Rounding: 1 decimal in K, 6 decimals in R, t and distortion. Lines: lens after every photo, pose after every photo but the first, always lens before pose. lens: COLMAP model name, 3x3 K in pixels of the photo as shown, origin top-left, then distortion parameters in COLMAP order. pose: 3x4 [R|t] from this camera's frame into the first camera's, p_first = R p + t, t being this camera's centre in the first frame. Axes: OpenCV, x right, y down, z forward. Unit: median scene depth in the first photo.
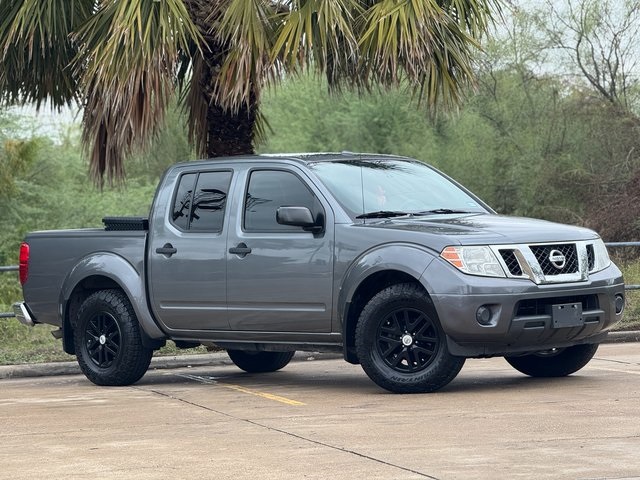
lens RADIAL K [[2259.4, 0, 318.9], [0, 2259.4, 220.9], [0, 0, 1]] dist [0.218137, 0.467339]
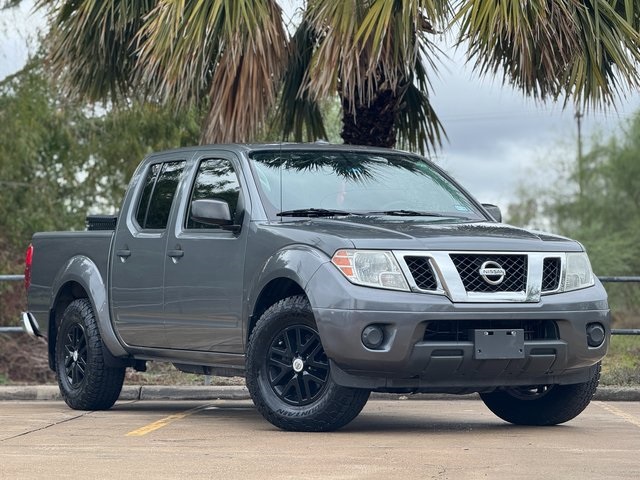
lens RADIAL K [[2248.4, 0, 319.1], [0, 2248.4, 220.0], [0, 0, 1]] dist [0.305219, -1.593680]
pose [[0.958301, 0.031907, -0.283972, 0.269944], [-0.039743, 0.998970, -0.021876, 0.018062], [0.282982, 0.032250, 0.958583, 0.226991]]
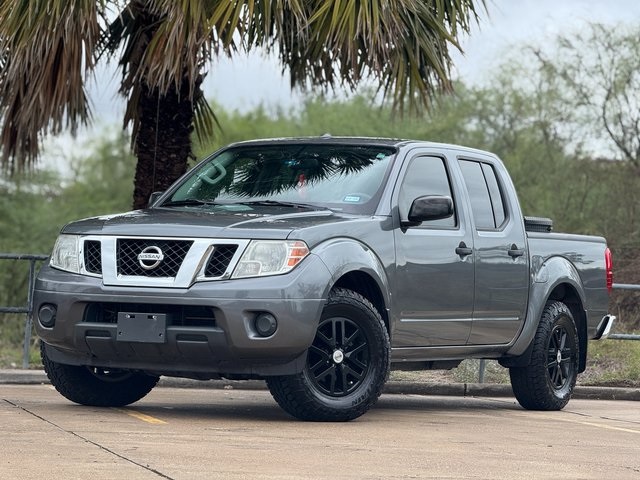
lens RADIAL K [[2248.4, 0, 319.1], [0, 2248.4, 220.0], [0, 0, 1]] dist [0.305219, -1.593680]
pose [[0.316019, 0.022086, -0.948496, 0.881893], [-0.052097, 0.998625, 0.005895, -0.004303], [0.947321, 0.047551, 0.316735, 0.801501]]
